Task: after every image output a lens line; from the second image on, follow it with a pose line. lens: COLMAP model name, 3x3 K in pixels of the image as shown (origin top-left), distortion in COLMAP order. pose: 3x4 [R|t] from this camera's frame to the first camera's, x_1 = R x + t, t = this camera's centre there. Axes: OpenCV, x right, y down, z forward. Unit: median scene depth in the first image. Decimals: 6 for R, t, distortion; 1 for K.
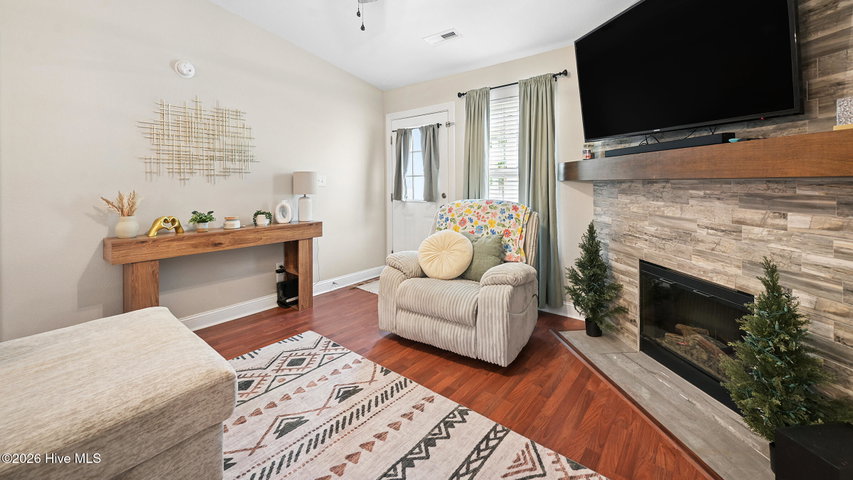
lens RADIAL K [[342.1, 0, 426.9], [0, 342.1, 183.1], [0, 0, 1]] dist [-0.000612, -0.000138]
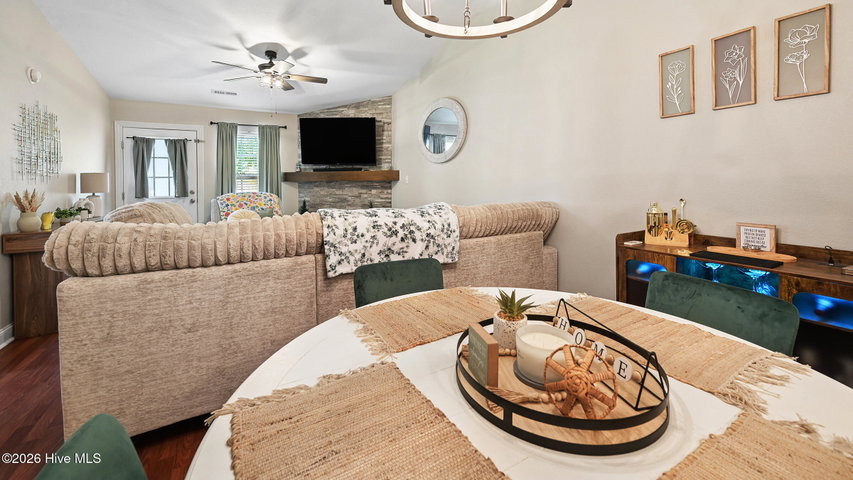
lens RADIAL K [[342.1, 0, 426.9], [0, 342.1, 183.1], [0, 0, 1]] dist [-0.000612, -0.000138]
pose [[0.365131, -0.001513, 0.930955, -1.804755], [0.006289, 0.999980, -0.000841, 0.015245], [-0.930935, 0.006162, 0.365133, -0.772732]]
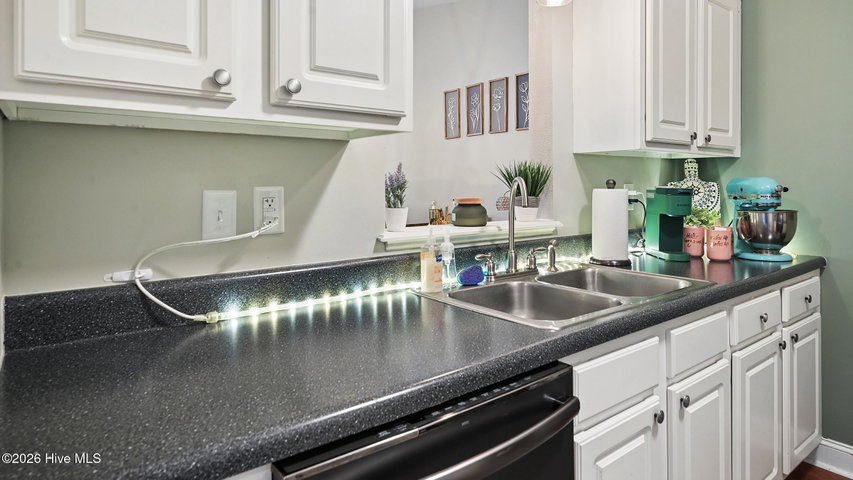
lens RADIAL K [[487.9, 0, 424.0], [0, 487.9, 184.5], [0, 0, 1]] dist [-0.002586, -0.000510]
pose [[0.235662, 0.004871, 0.971823, -2.569102], [0.001173, 0.999985, -0.005296, 0.016966], [-0.971834, 0.002388, 0.235653, -1.480744]]
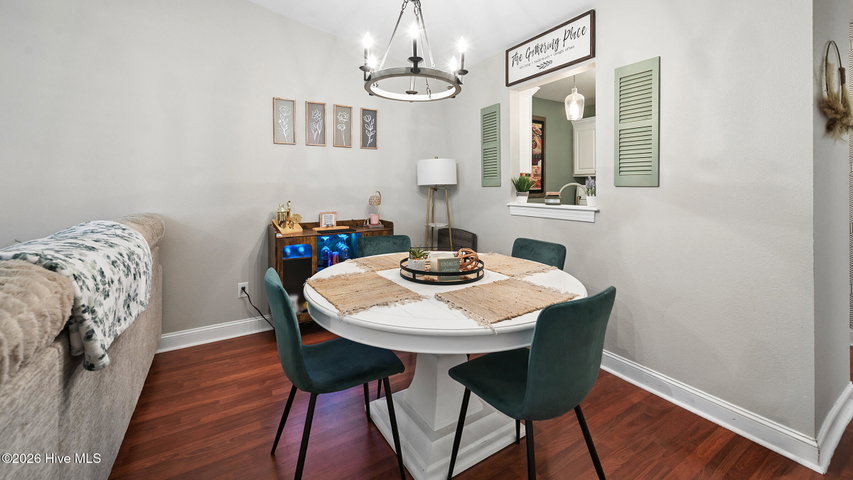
lens RADIAL K [[337.5, 0, 423.0], [0, 337.5, 188.9], [0, 0, 1]] dist [-0.043946, 0.015455]
pose [[-0.936531, 0.006212, 0.350530, -1.647082], [0.009404, 0.999928, 0.007404, 0.007397], [-0.350459, 0.010230, -0.936522, 0.098419]]
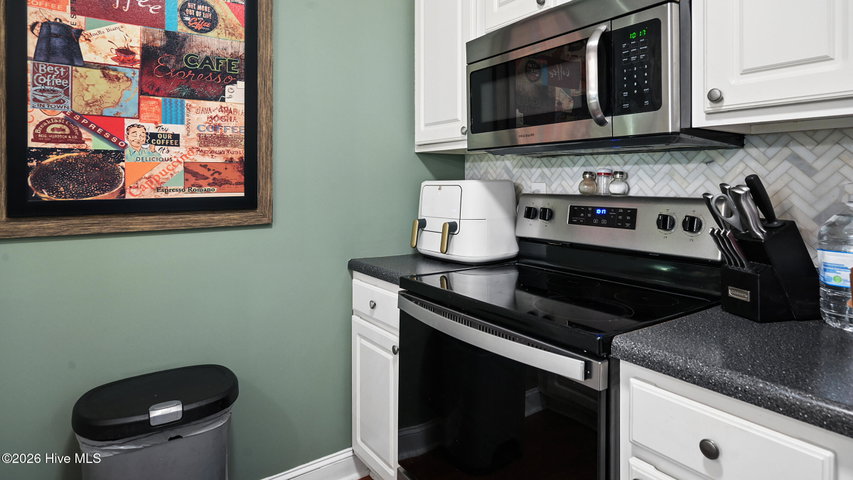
lens RADIAL K [[475.4, 0, 427.3], [0, 475.4, 179.3], [0, 0, 1]] dist [-0.000610, -0.000279]
pose [[-0.959825, 0.006802, 0.280516, -2.161888], [0.005402, 0.999969, -0.005766, 0.012497], [-0.280547, -0.004019, -0.959832, -1.683085]]
